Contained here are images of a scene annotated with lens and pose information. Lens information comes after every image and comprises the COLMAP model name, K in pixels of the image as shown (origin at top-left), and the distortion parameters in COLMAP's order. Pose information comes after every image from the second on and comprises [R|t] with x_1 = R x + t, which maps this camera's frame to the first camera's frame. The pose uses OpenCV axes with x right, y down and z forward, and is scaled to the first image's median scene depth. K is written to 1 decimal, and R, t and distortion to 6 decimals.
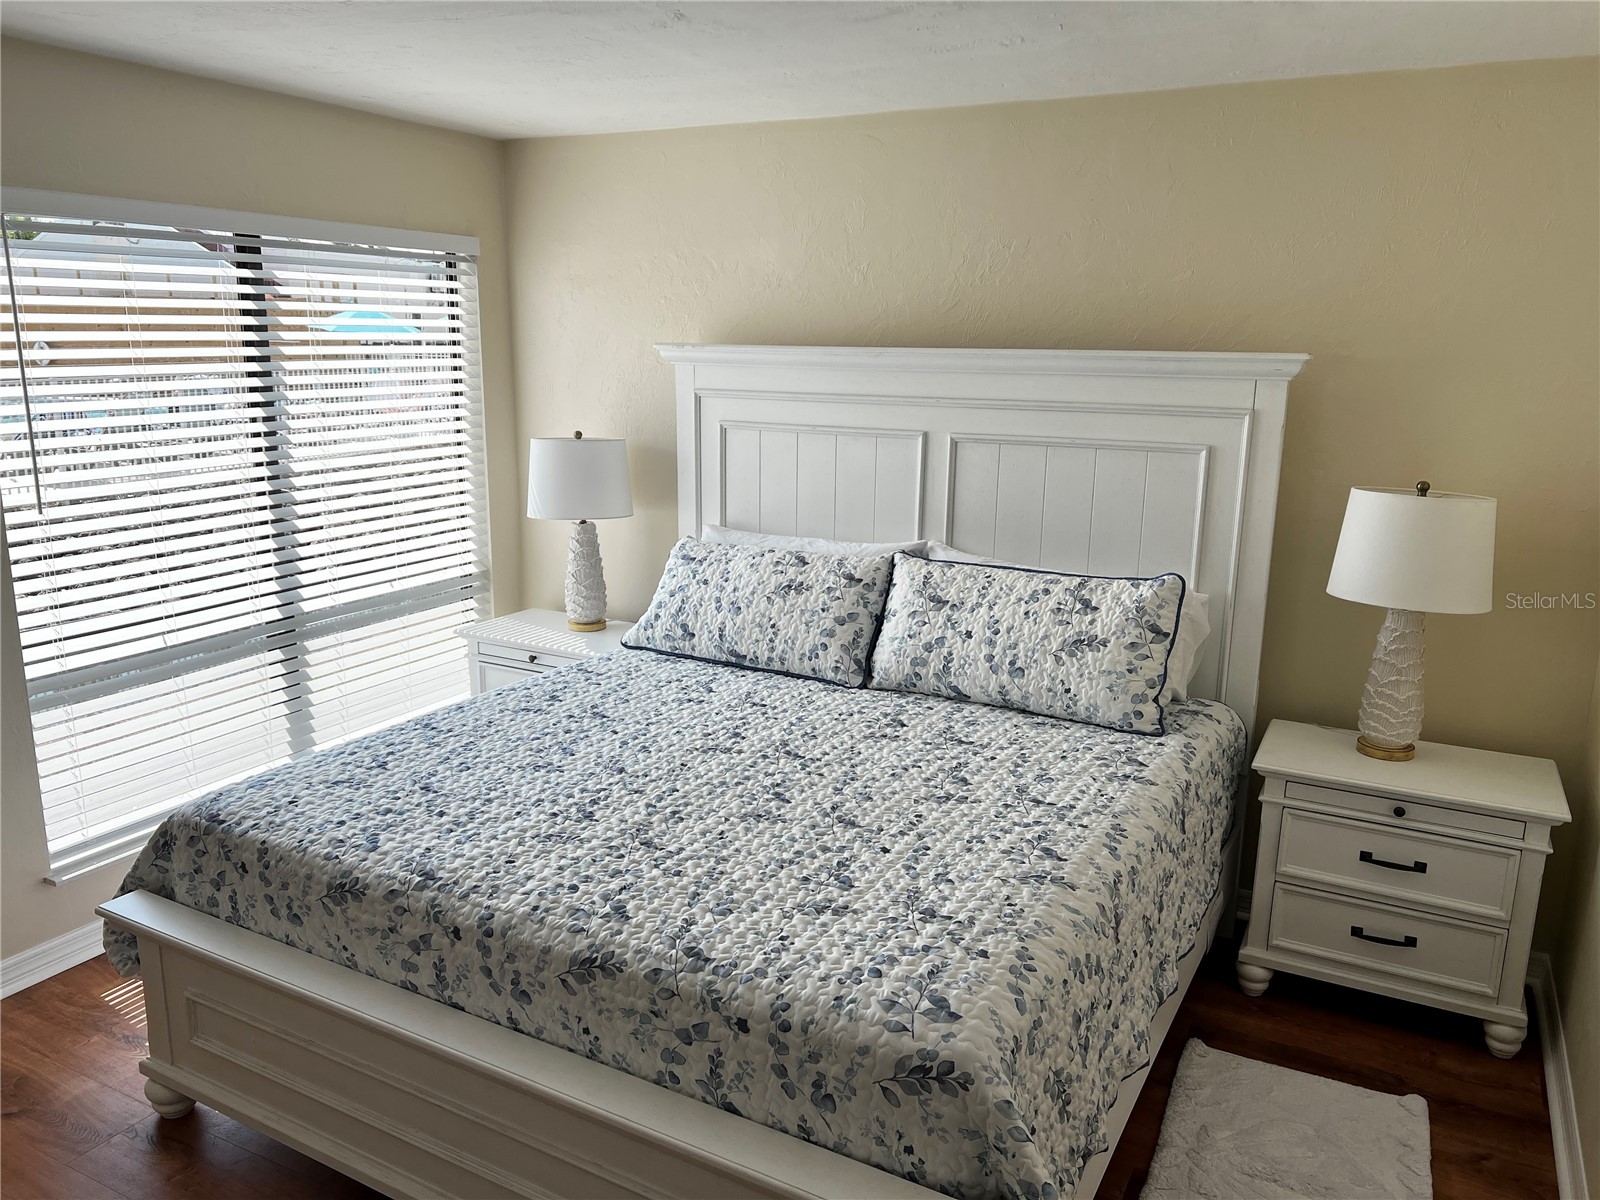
lens RADIAL K [[1213.4, 0, 798.8], [0, 1213.4, 591.8], [0, 0, 1]] dist [0.047700, -0.053572]
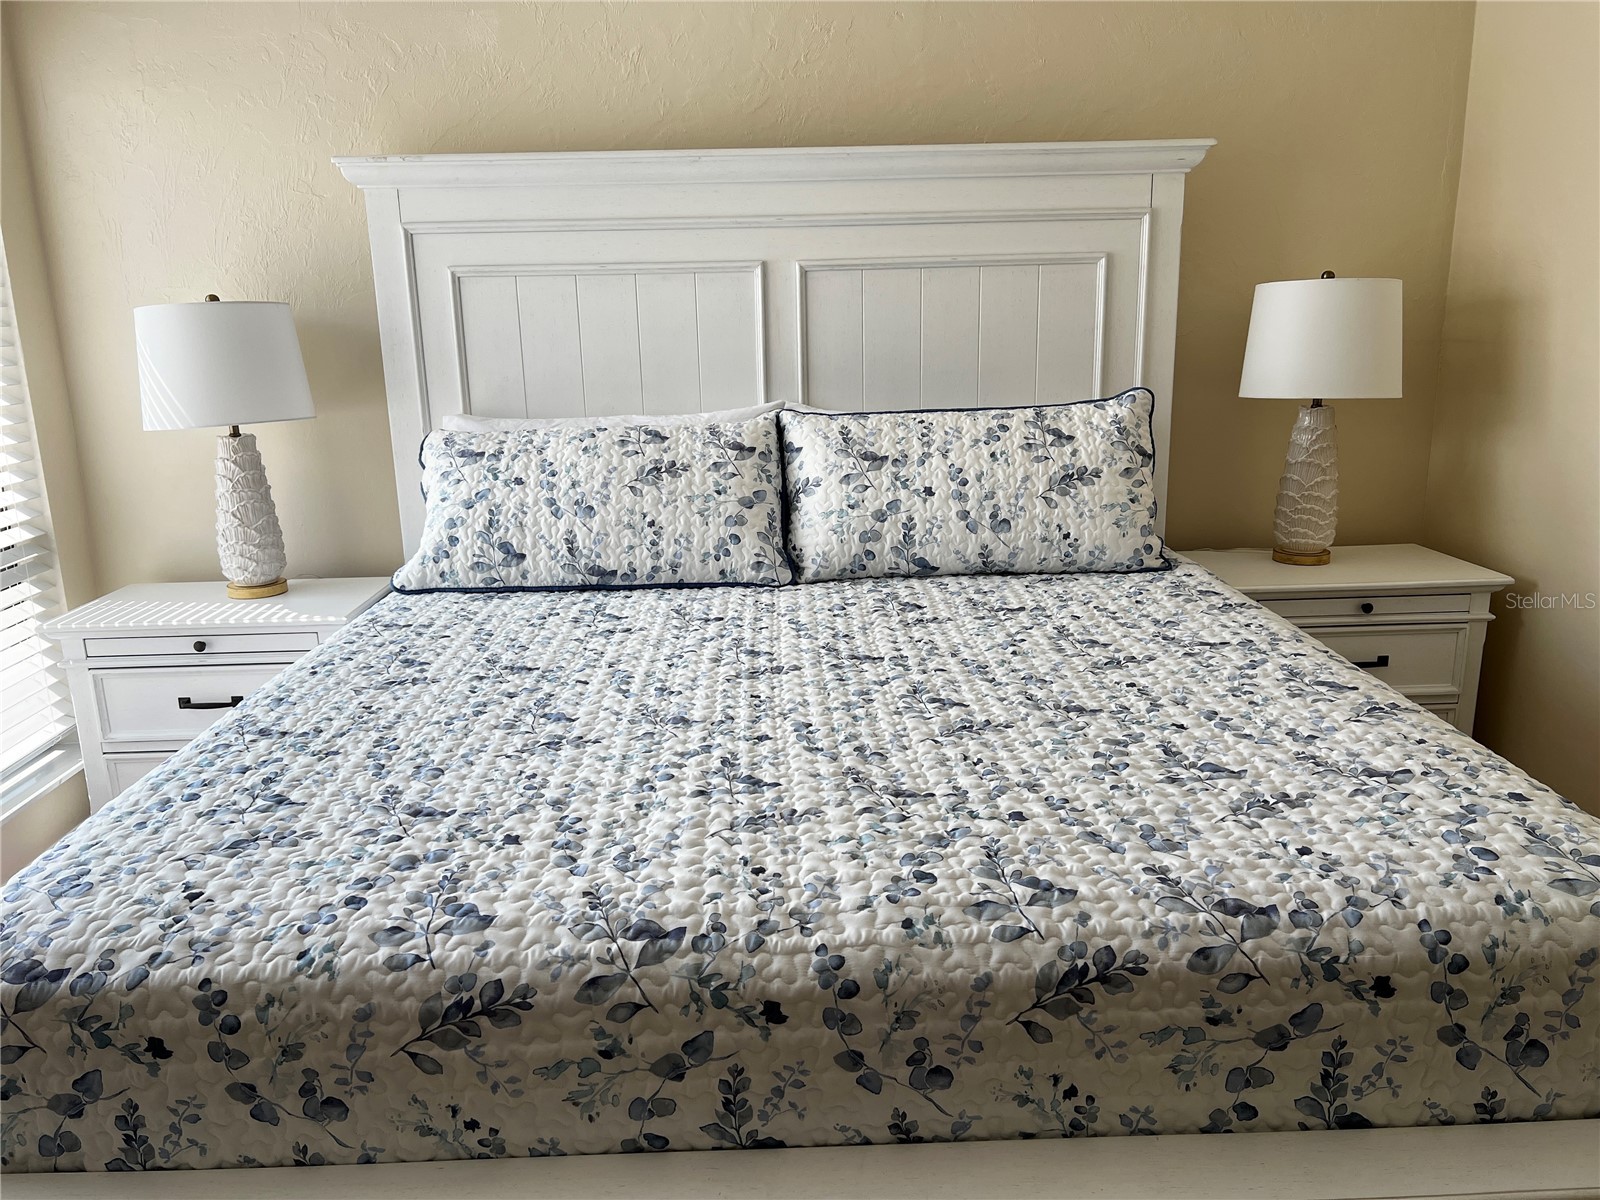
lens RADIAL K [[1213.4, 0, 801.5], [0, 1213.4, 601.7], [0, 0, 1]] dist [0.047700, -0.053572]
pose [[0.854943, -0.153947, 0.495351, -0.365846], [0.140305, 0.987980, 0.064890, 0.046788], [-0.499386, 0.014023, 0.866266, 0.372933]]
